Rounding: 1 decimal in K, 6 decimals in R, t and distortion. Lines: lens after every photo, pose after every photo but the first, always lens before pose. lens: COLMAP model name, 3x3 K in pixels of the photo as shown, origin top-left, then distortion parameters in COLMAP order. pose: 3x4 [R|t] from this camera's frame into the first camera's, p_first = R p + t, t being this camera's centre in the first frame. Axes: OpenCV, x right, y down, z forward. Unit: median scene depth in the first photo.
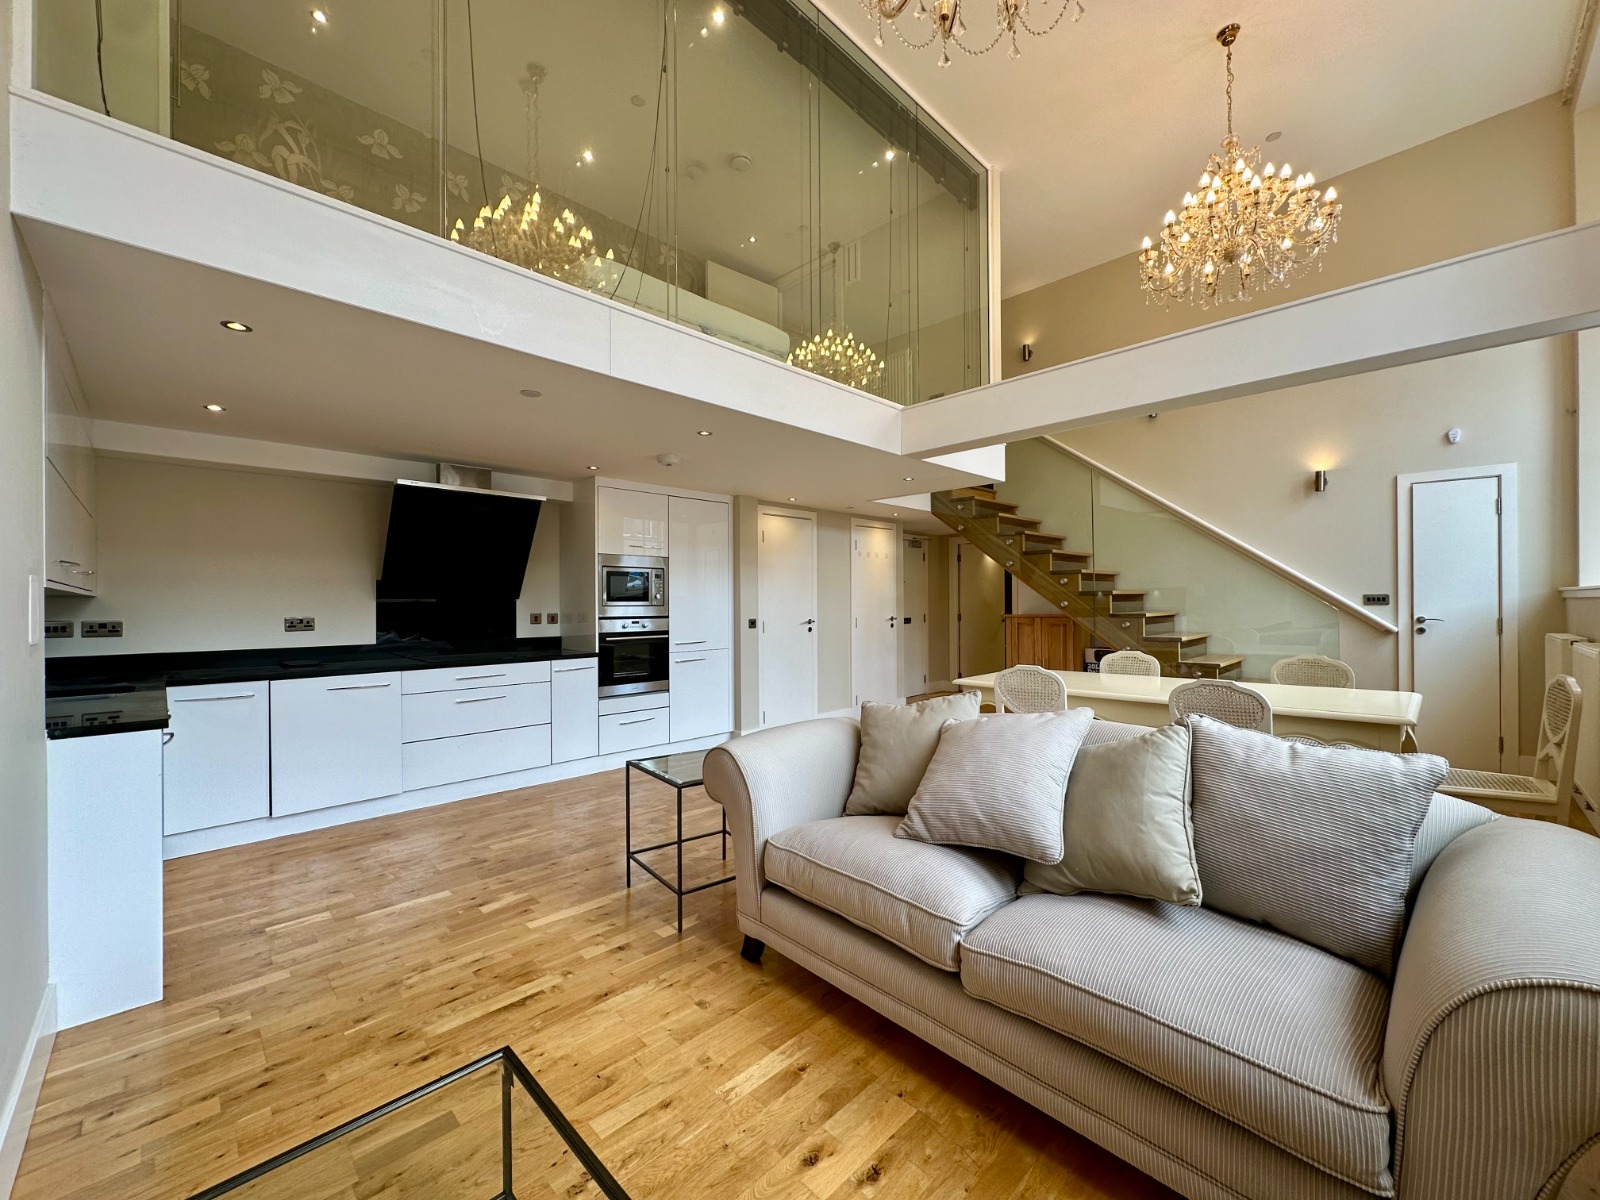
lens RADIAL K [[637.7, 0, 798.8], [0, 637.7, 601.4], [0, 0, 1]] dist [-0.003896, 0.000712]
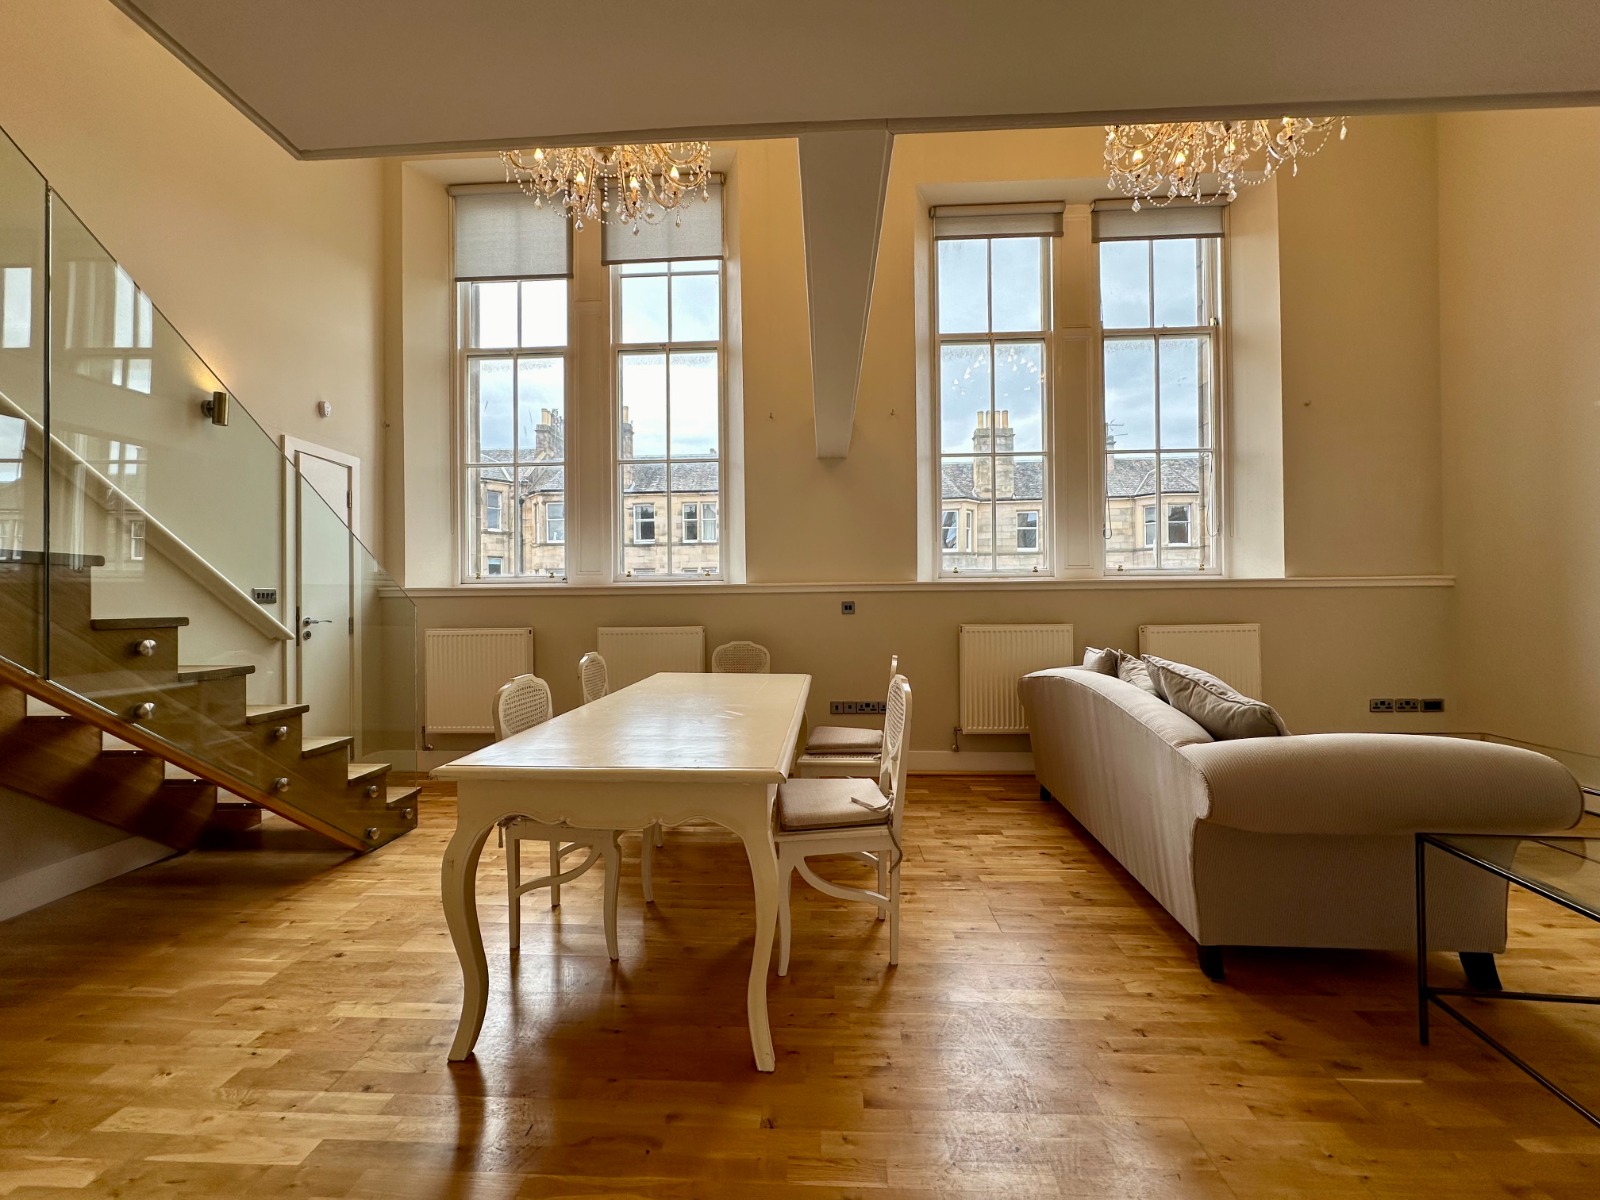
lens RADIAL K [[637.7, 0, 798.8], [0, 637.7, 601.4], [0, 0, 1]] dist [-0.003896, 0.000712]
pose [[-0.675056, 0.016722, 0.737577, -0.043157], [0.012793, 0.999858, -0.010959, 0.019956], [-0.737656, 0.002038, -0.675174, 1.043361]]
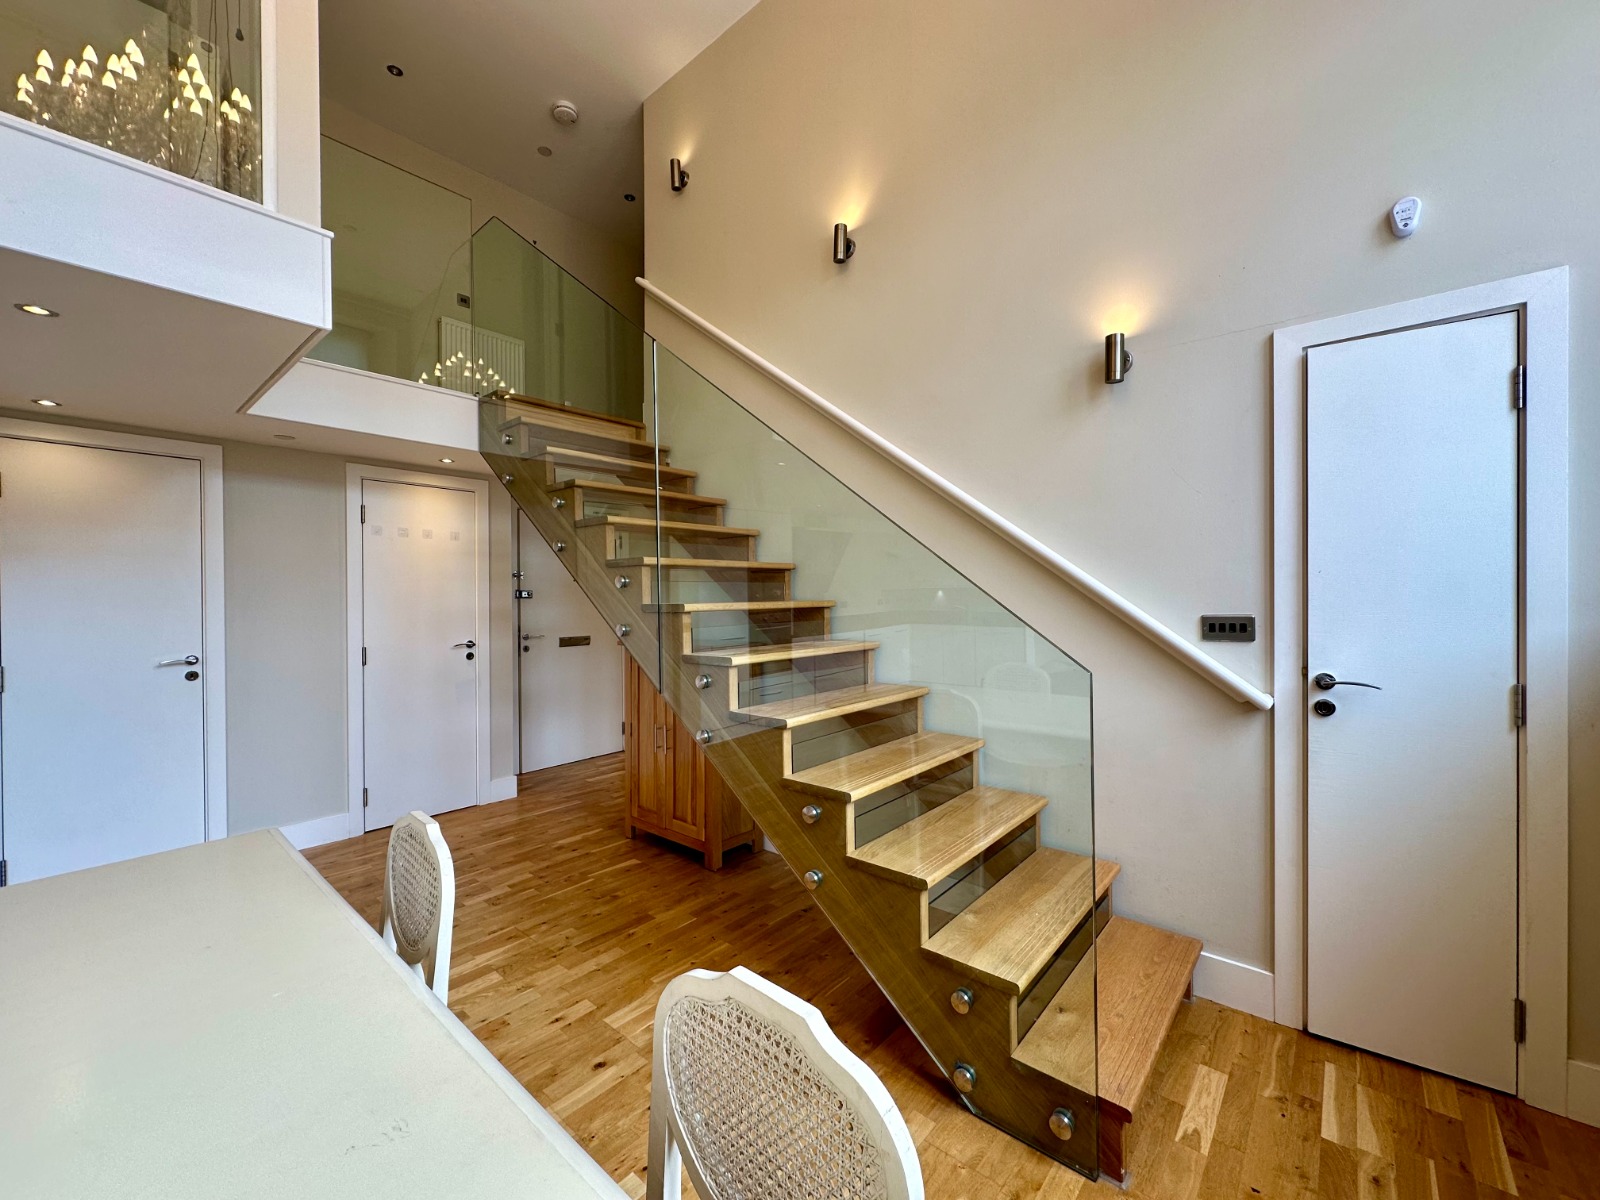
lens RADIAL K [[637.7, 0, 798.8], [0, 637.7, 601.4], [0, 0, 1]] dist [-0.003896, 0.000712]
pose [[0.997226, -0.000375, 0.074428, 0.589883], [-0.000126, 0.999977, 0.006726, -0.023816], [-0.074428, -0.006717, 0.997204, 0.596328]]
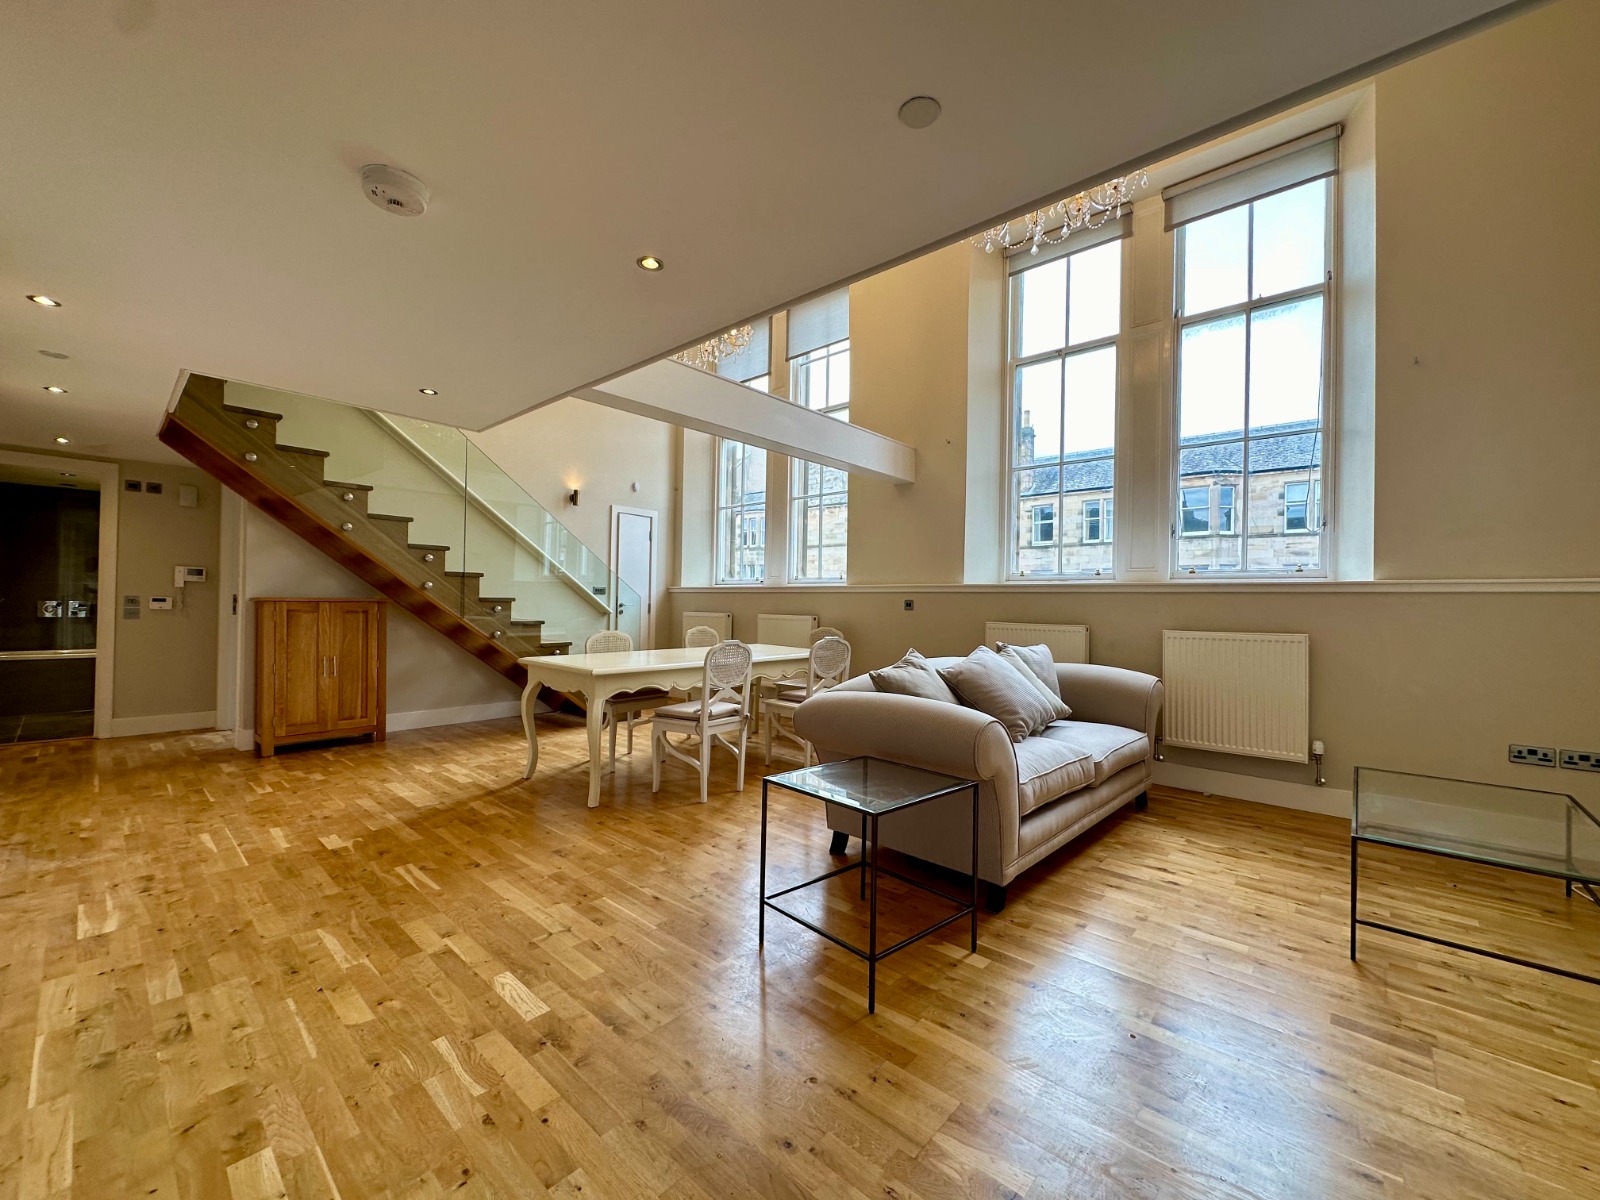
lens RADIAL K [[637.7, 0, 798.8], [0, 637.7, 601.4], [0, 0, 1]] dist [-0.003896, 0.000712]
pose [[-0.060526, 0.010586, 0.998110, -0.518946], [-0.018296, 0.999764, -0.011713, 0.029969], [-0.997999, -0.018970, -0.060318, 0.648373]]
